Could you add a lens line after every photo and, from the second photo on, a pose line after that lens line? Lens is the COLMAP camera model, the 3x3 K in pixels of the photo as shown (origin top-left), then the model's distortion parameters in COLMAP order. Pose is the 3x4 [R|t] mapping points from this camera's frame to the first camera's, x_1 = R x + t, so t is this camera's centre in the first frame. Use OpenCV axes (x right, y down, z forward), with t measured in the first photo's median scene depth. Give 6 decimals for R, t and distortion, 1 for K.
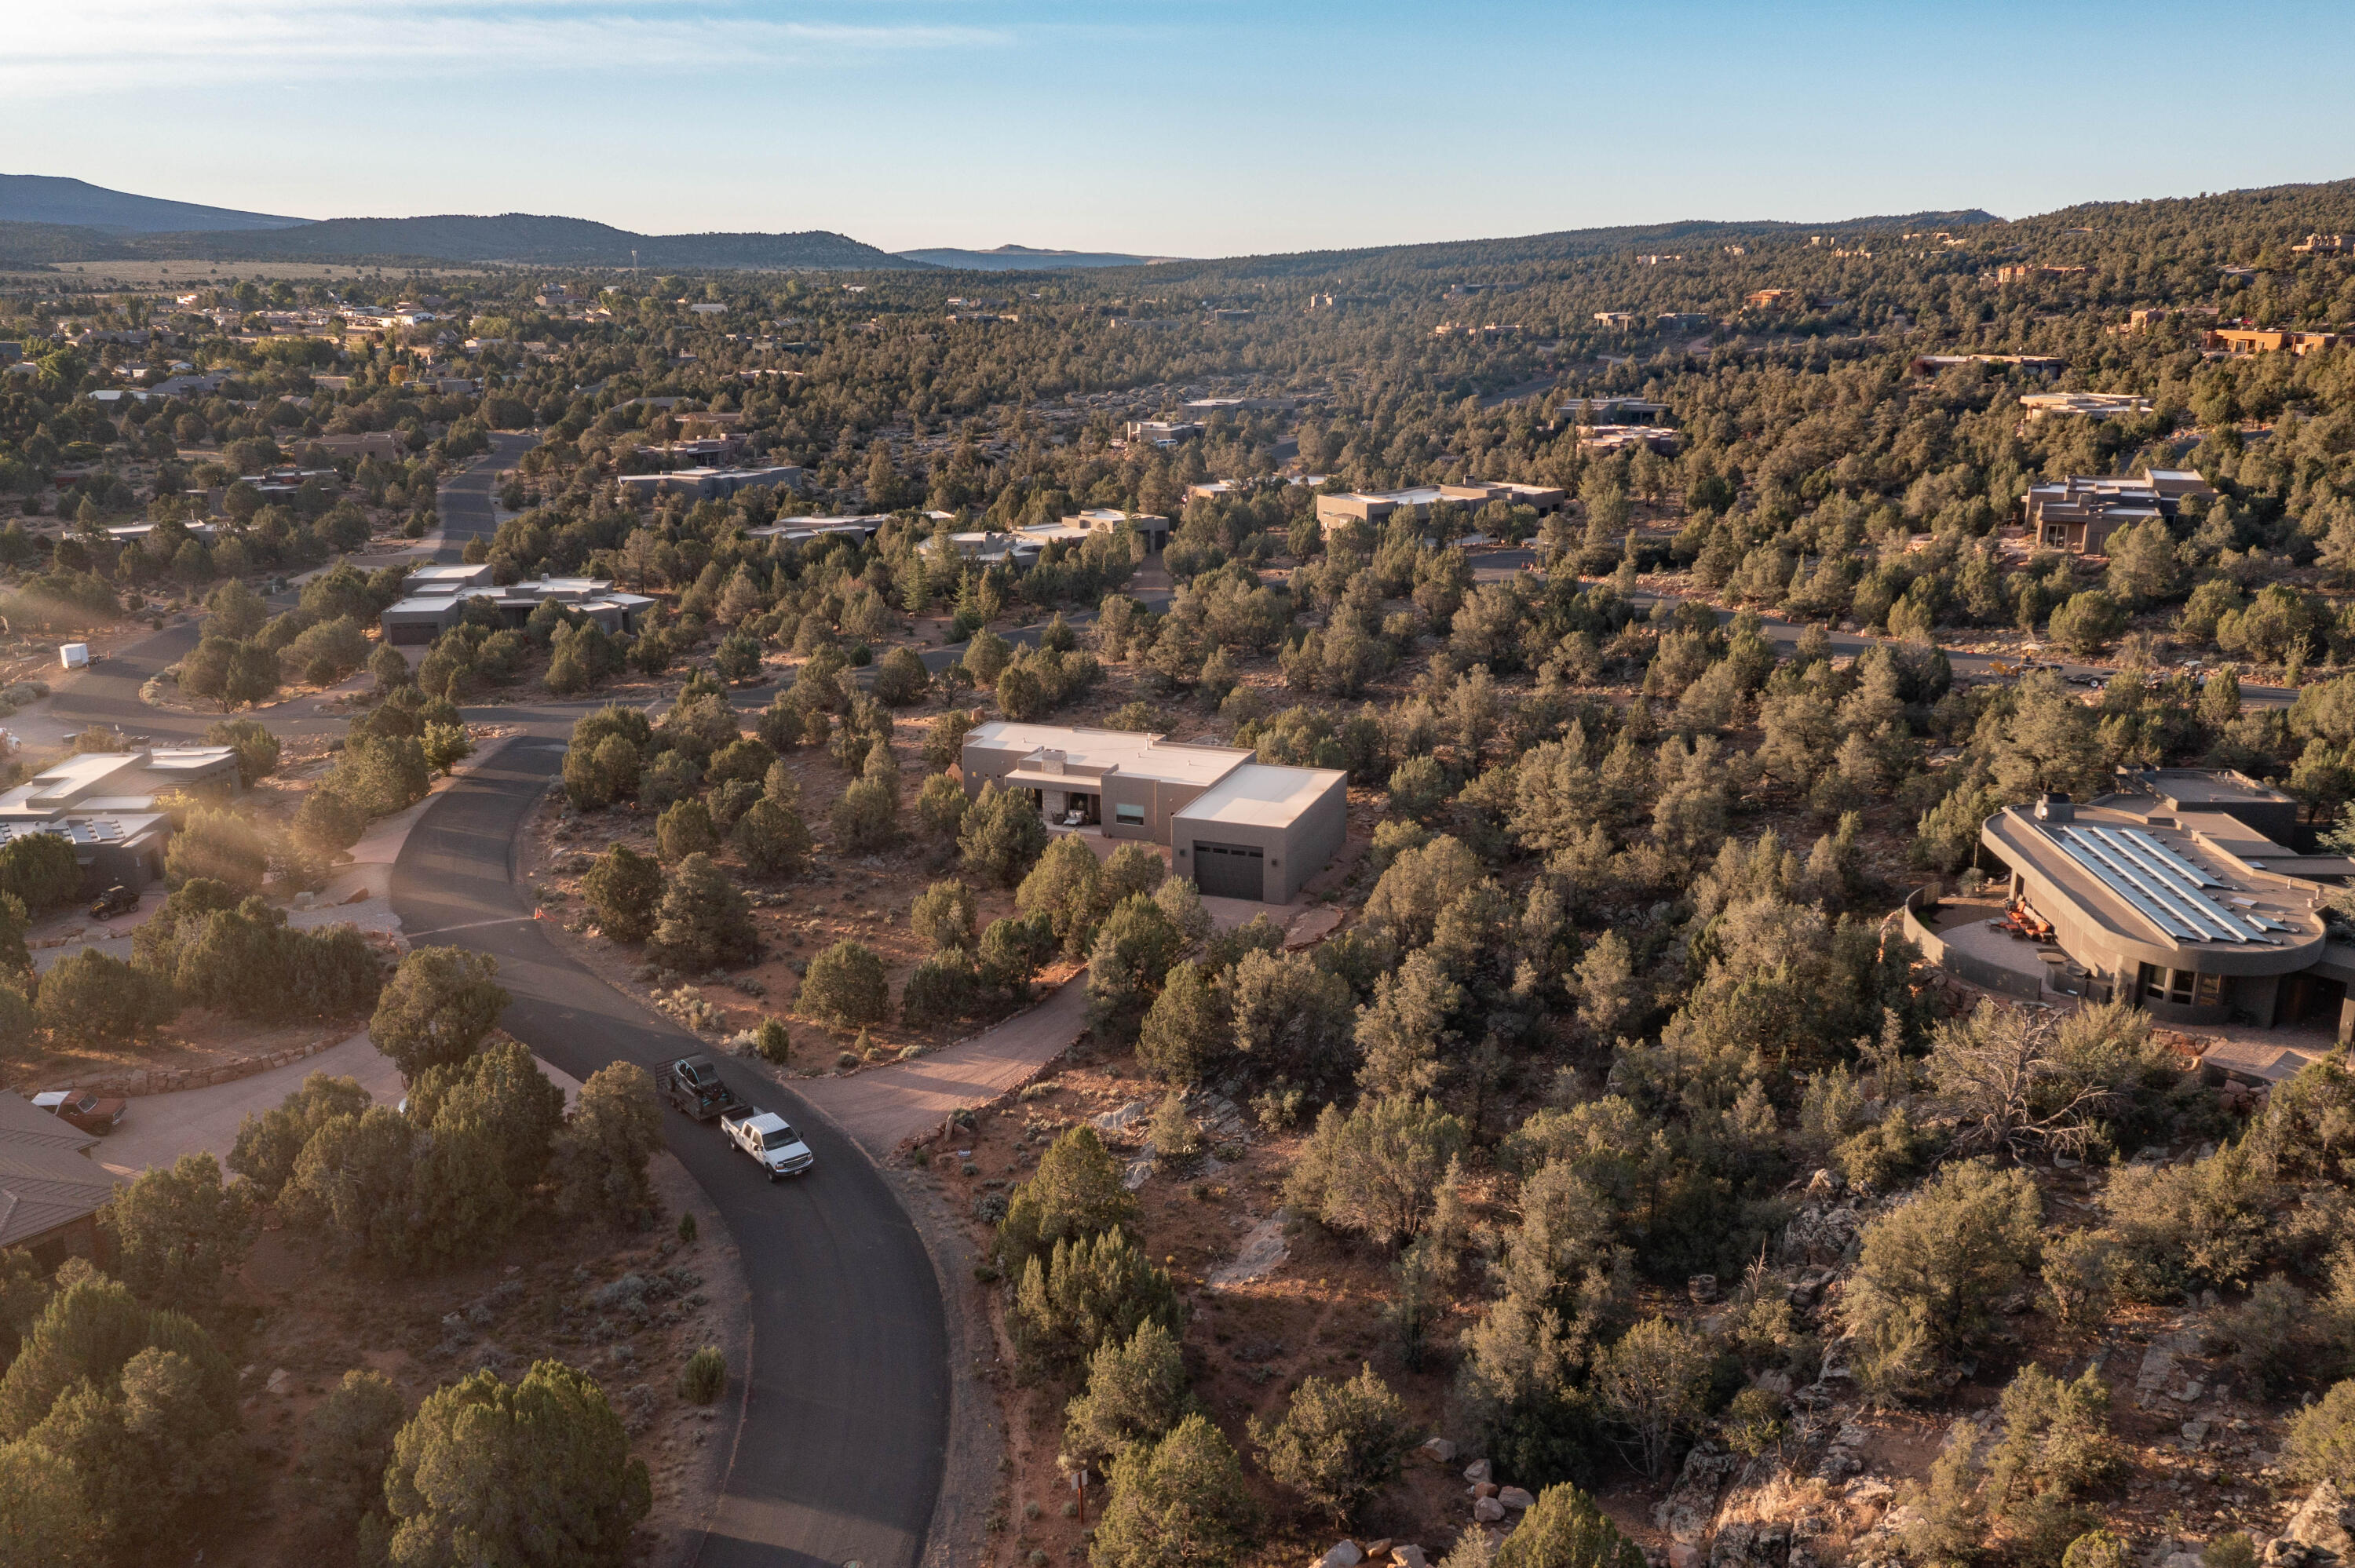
lens RADIAL K [[1864.7, 0, 1170.9], [0, 1864.7, 777.7], [0, 0, 1]] dist [-0.009890, 0.005512]
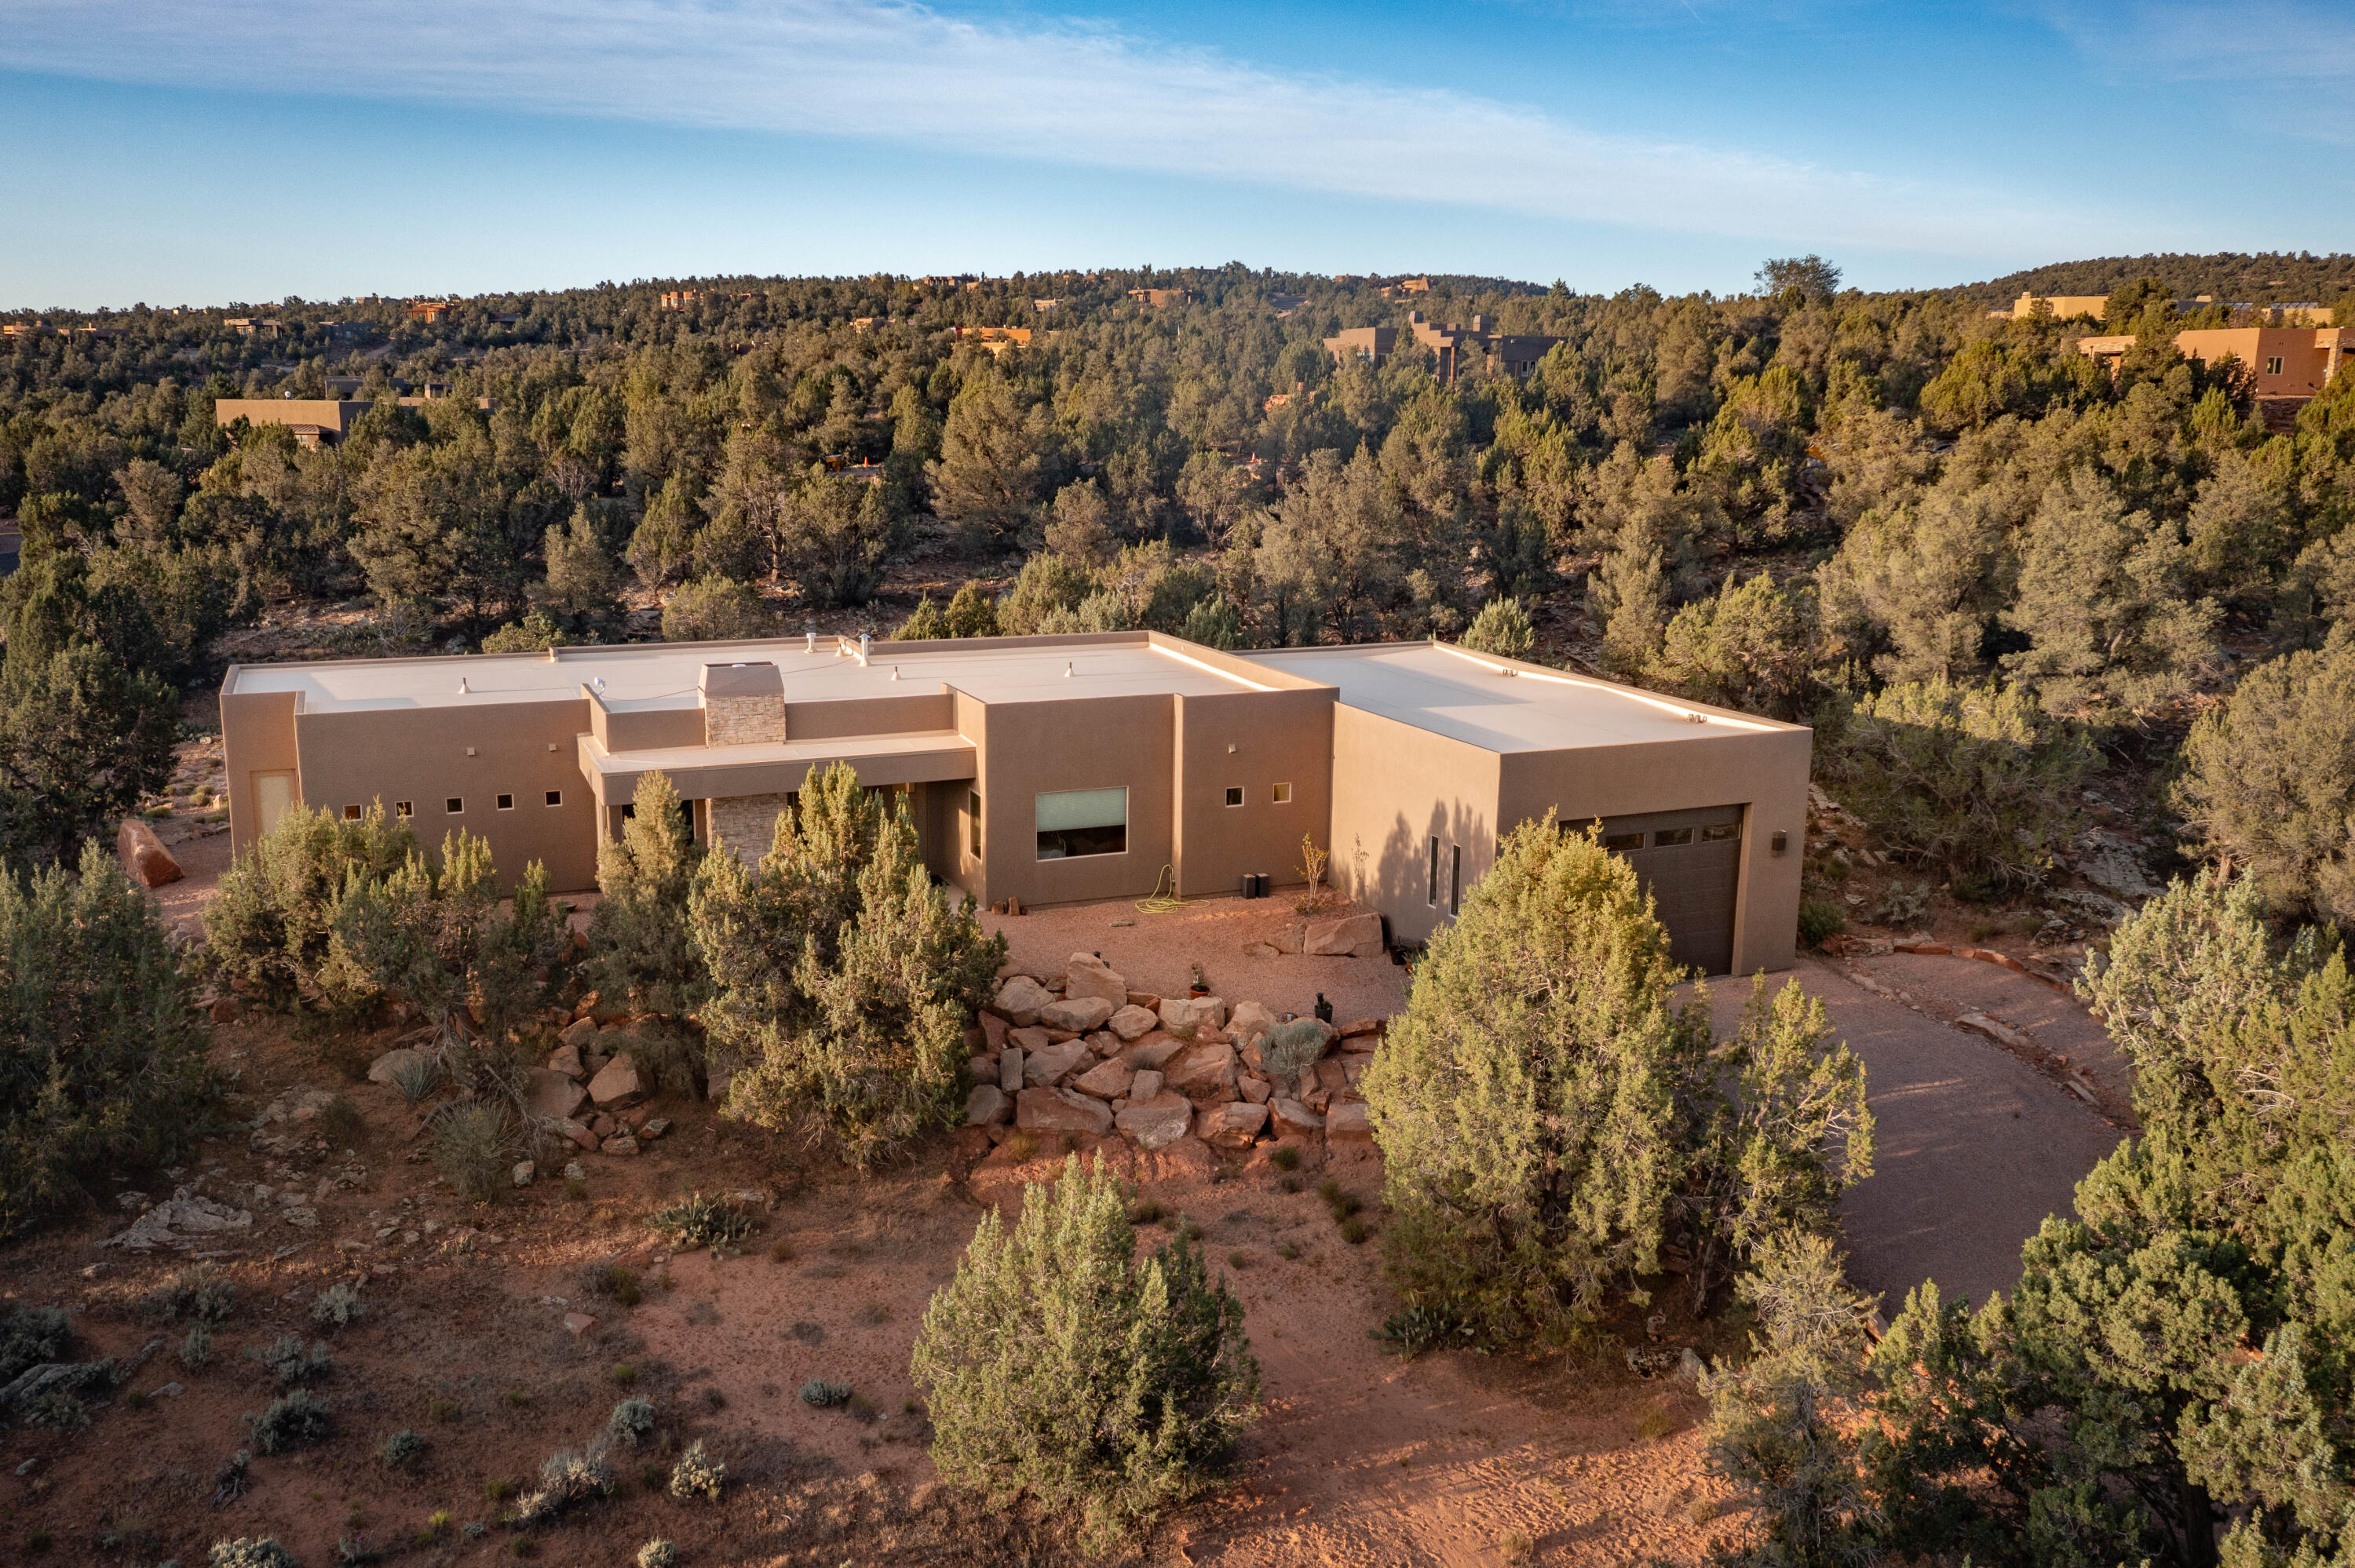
lens RADIAL K [[1864.3, 0, 1164.9], [0, 1864.3, 774.6], [0, 0, 1]] dist [-0.008148, -0.002057]
pose [[0.715372, -0.127872, 0.686943, -0.137356], [0.170014, 0.985421, 0.006383, 0.007504], [-0.677745, 0.112224, 0.726683, 0.471374]]
